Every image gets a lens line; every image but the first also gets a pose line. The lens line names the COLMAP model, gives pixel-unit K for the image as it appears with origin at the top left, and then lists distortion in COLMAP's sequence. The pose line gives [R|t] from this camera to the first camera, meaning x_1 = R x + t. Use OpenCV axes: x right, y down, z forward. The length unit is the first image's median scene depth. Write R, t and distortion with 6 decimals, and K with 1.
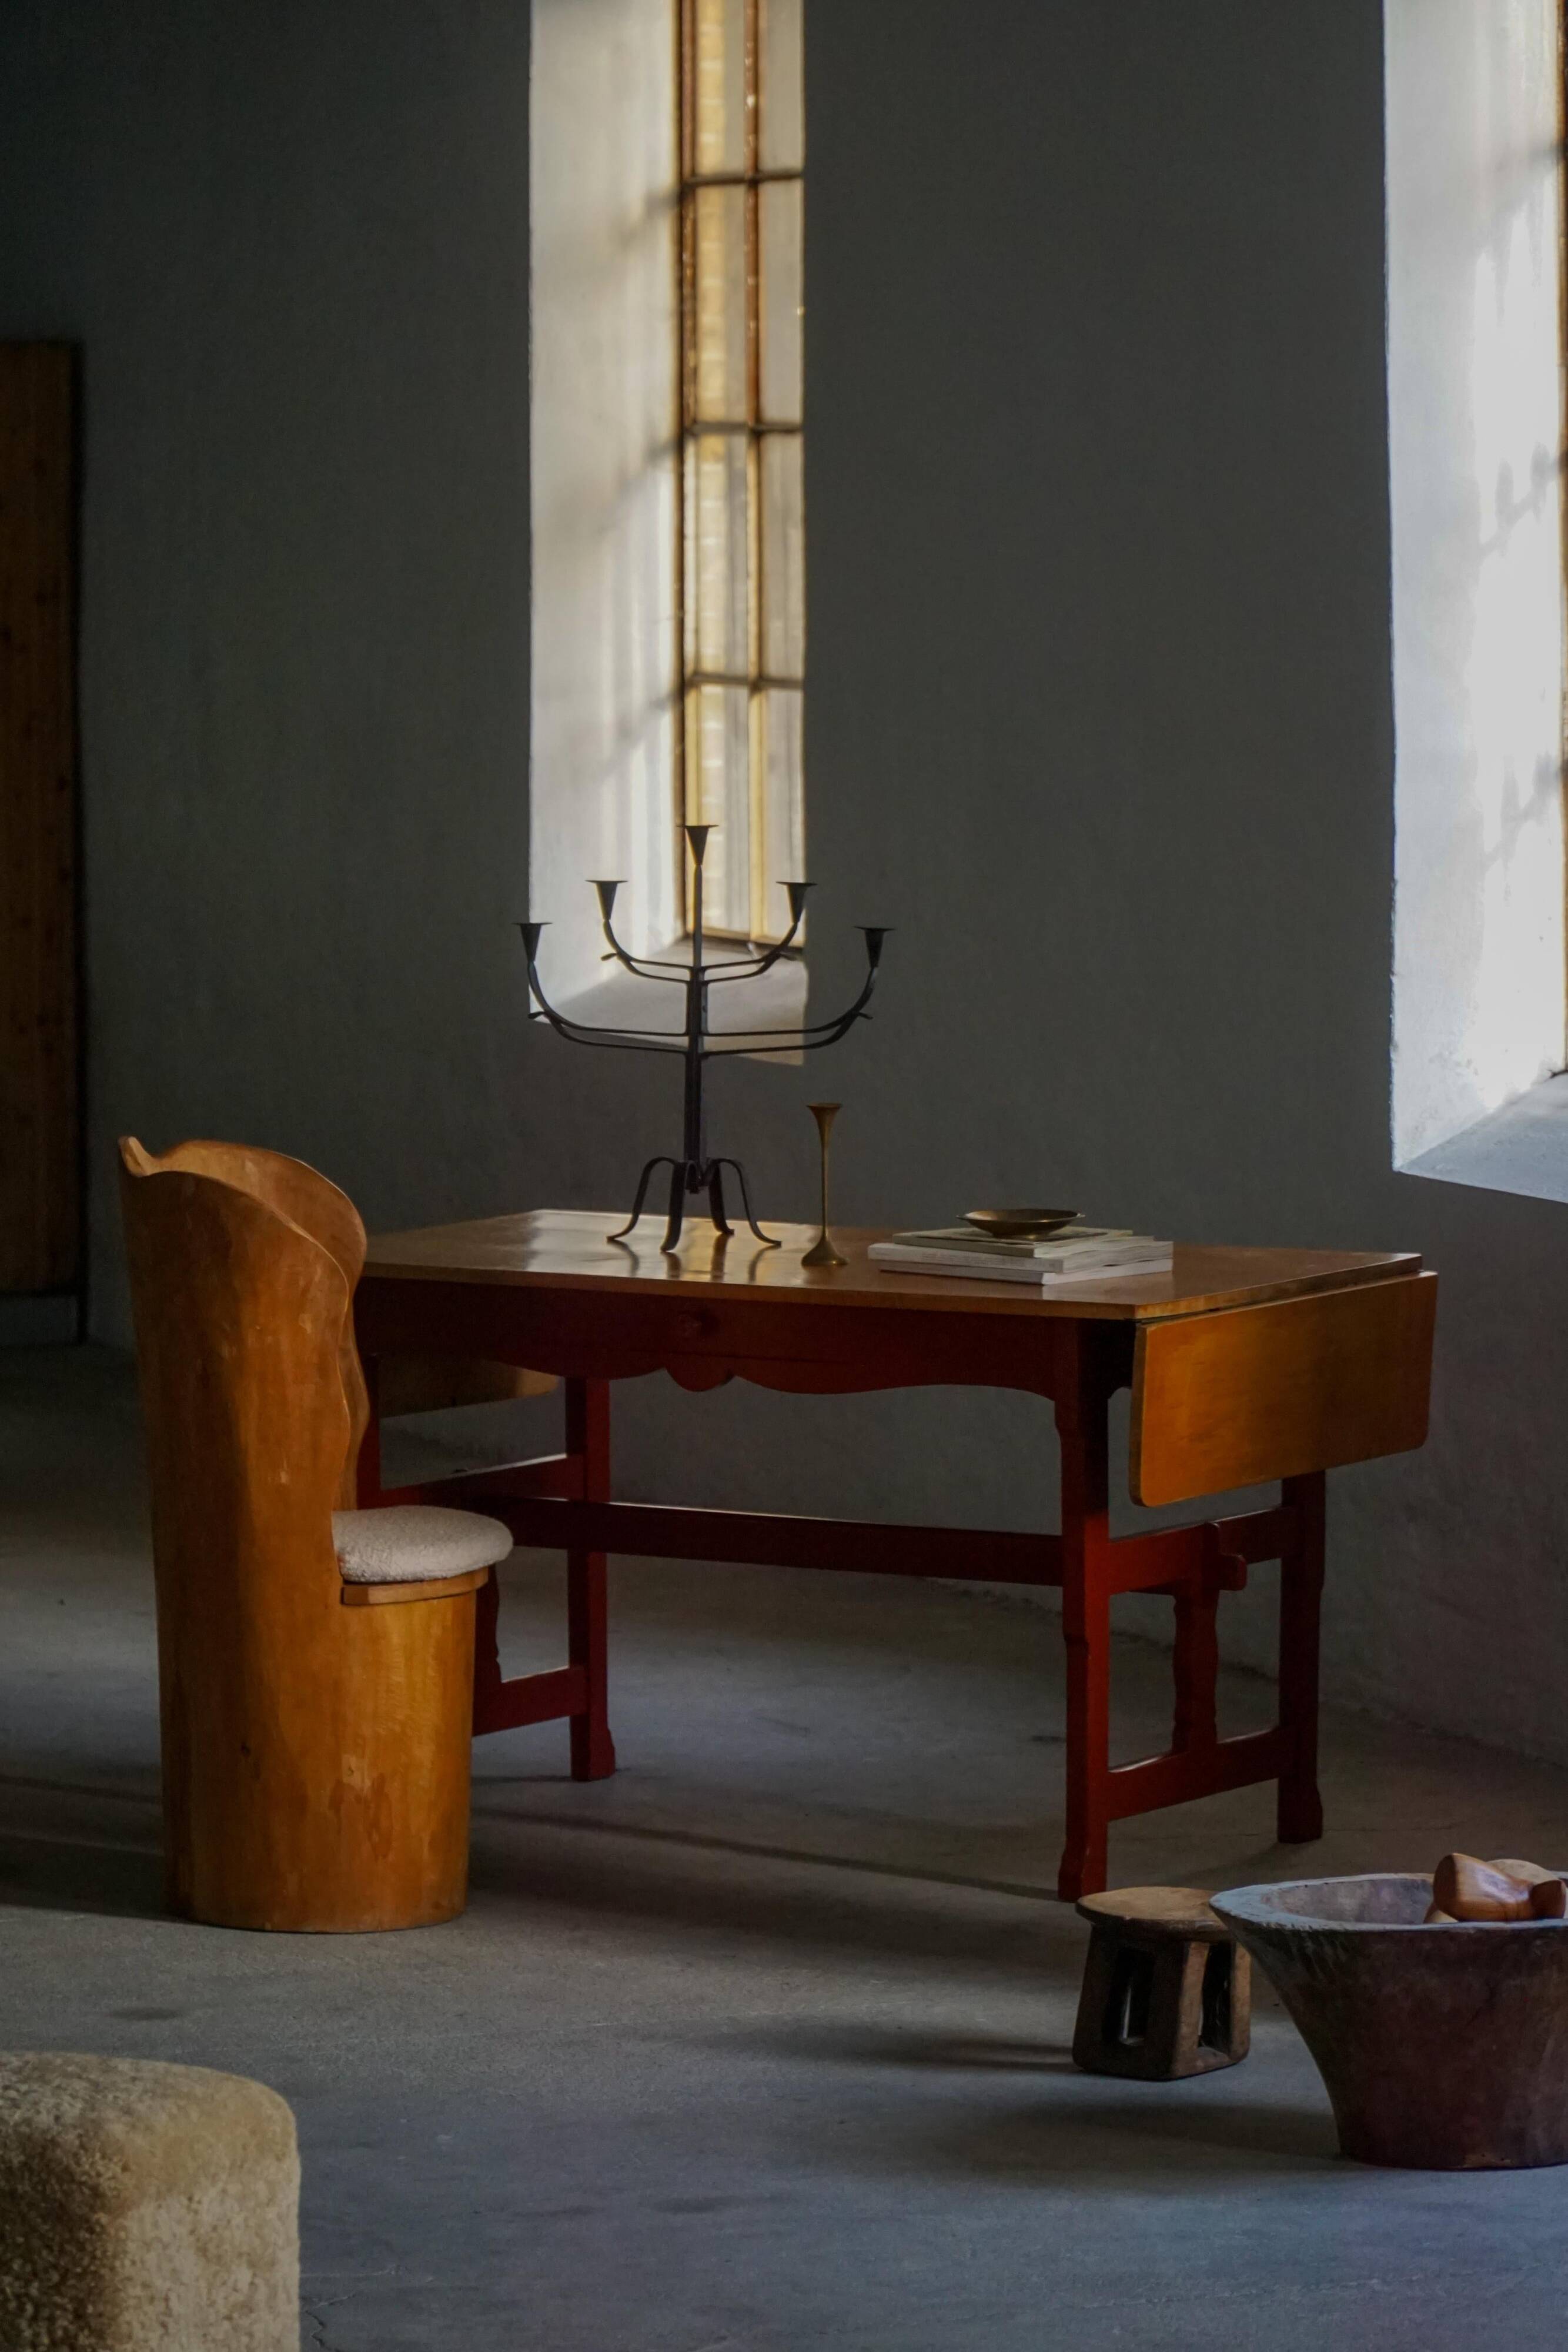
lens RADIAL K [[10470.3, 0, 787.9], [0, 10470.3, 1224.4], [0, 0, 1]] dist [-0.989440, 6.323310]
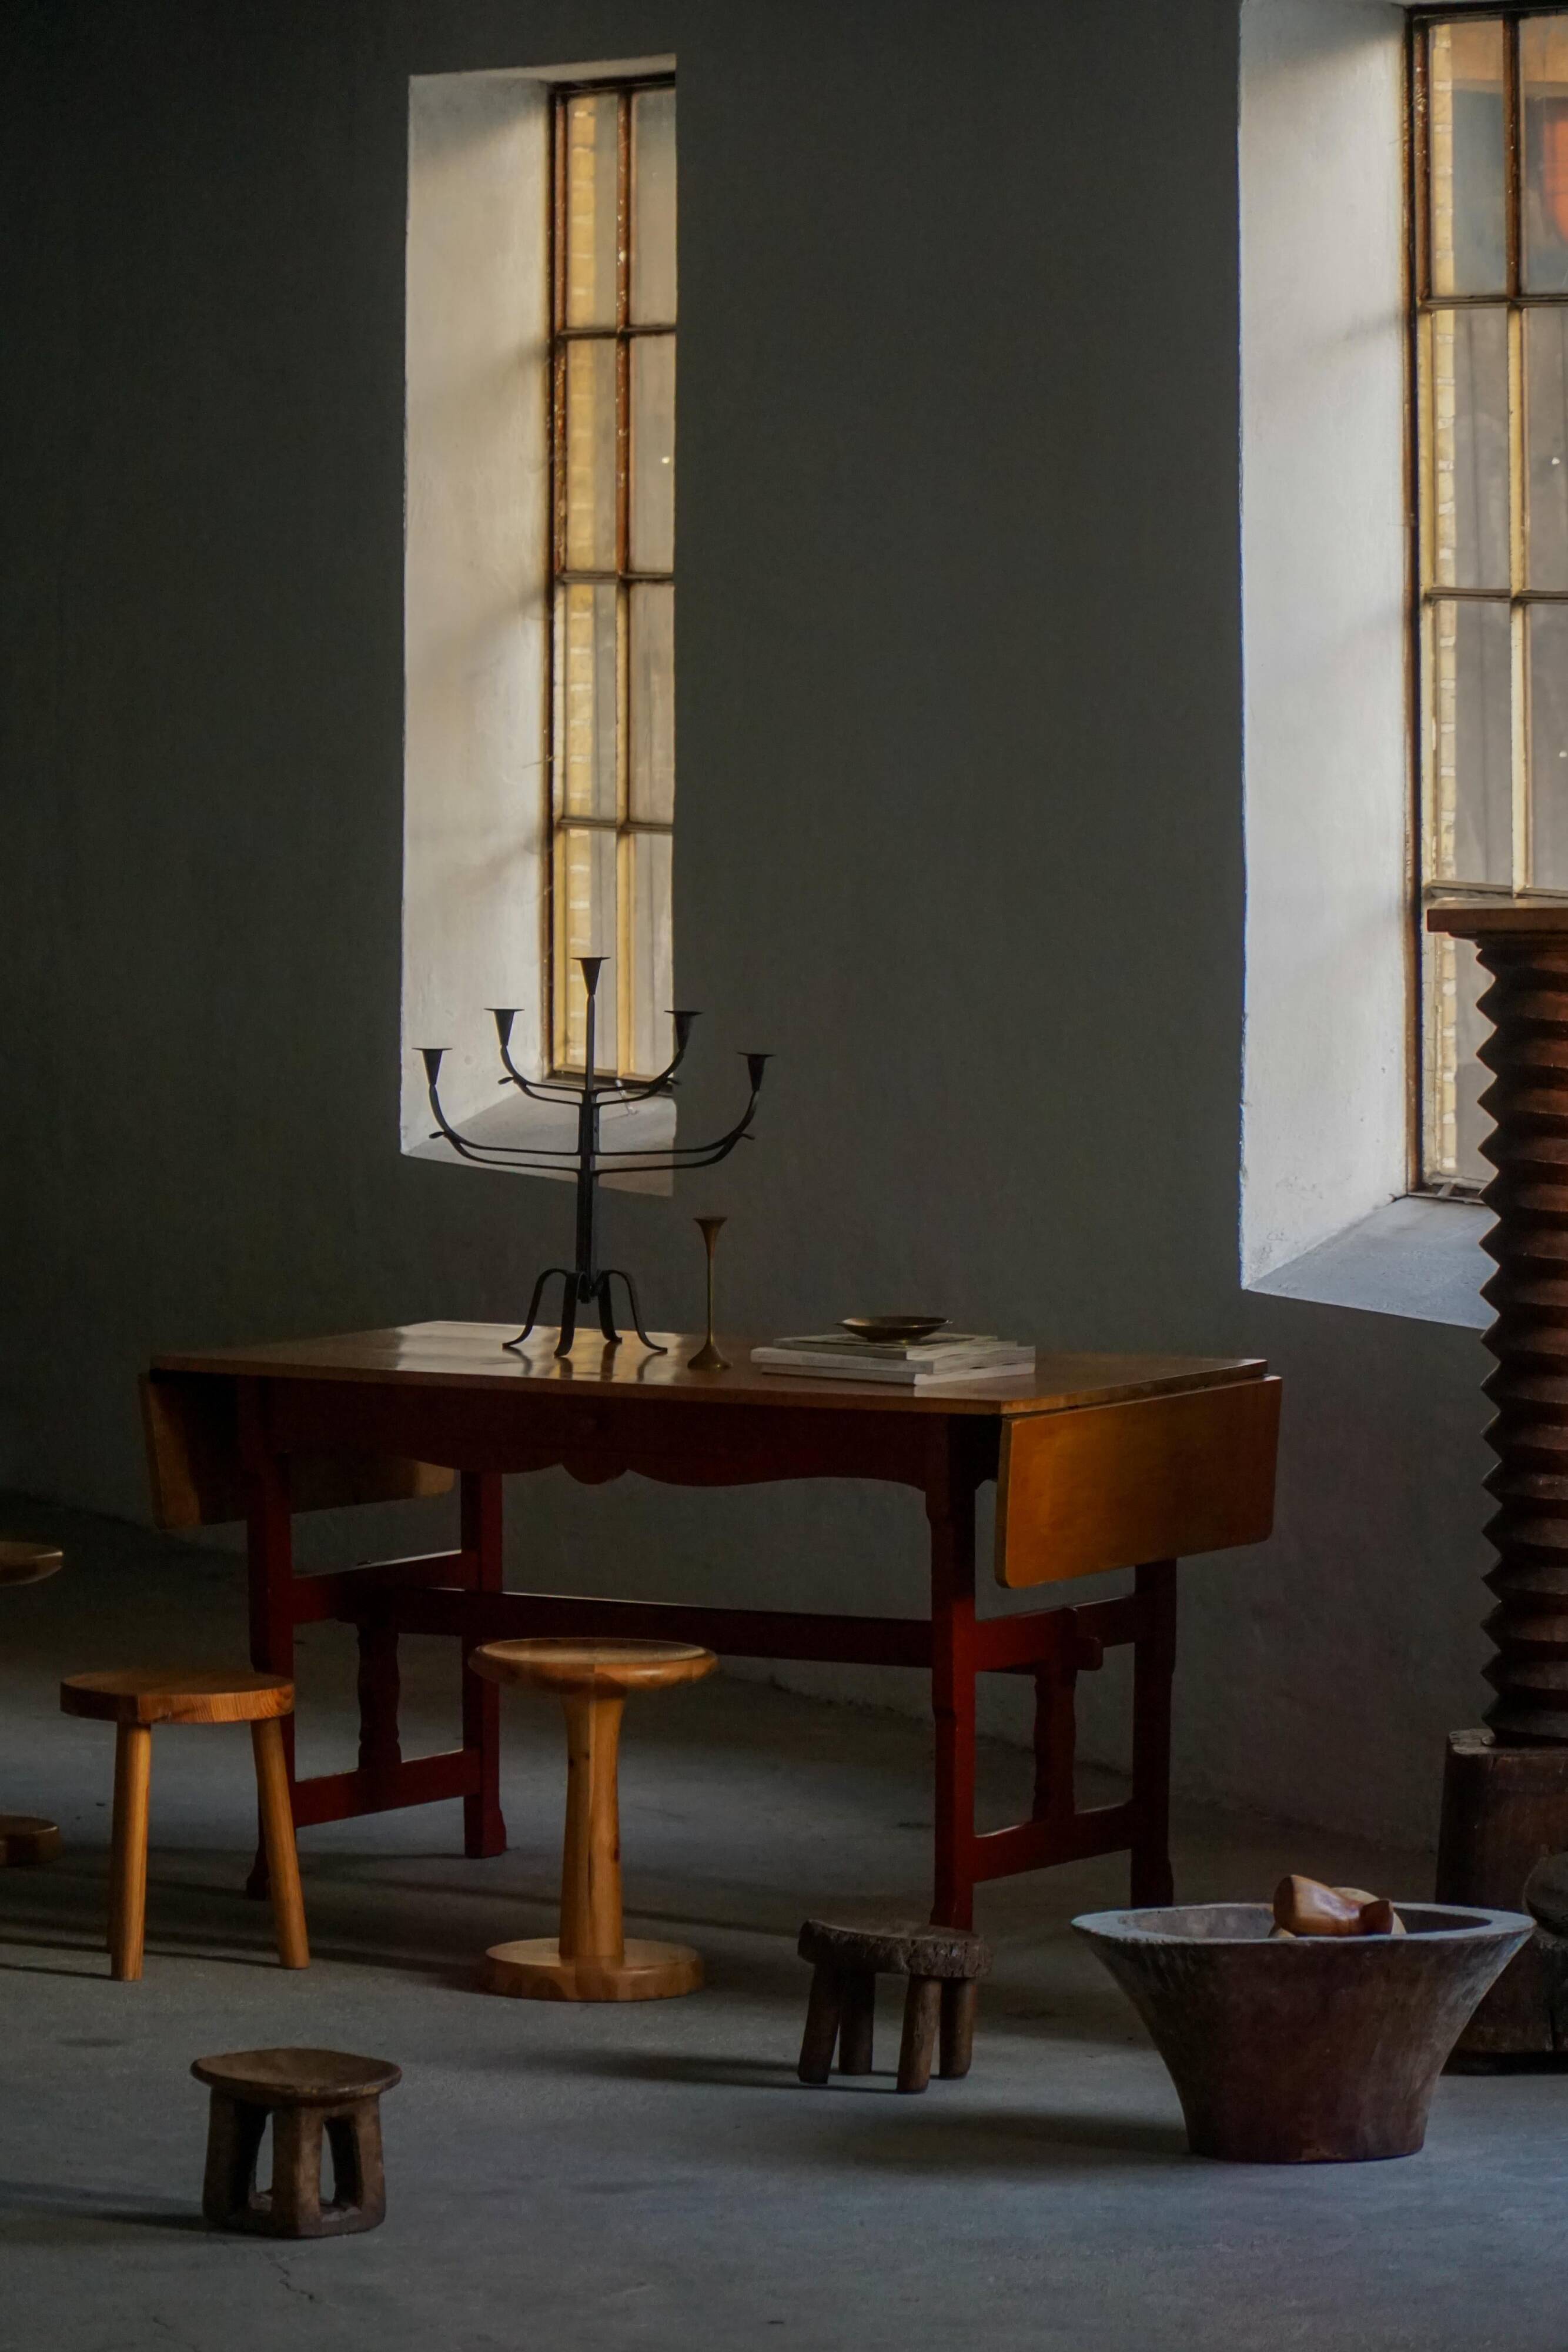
lens RADIAL K [[12122.4, 0, 780.3], [0, 12122.4, 1137.3], [0, 0, 1]] dist [-1.155183, 4.383617]
pose [[0.999812, 0.004510, 0.018859, -0.012746], [-0.003997, 0.999622, -0.027186, 0.013951], [-0.018975, 0.027106, 0.999452, -0.240124]]
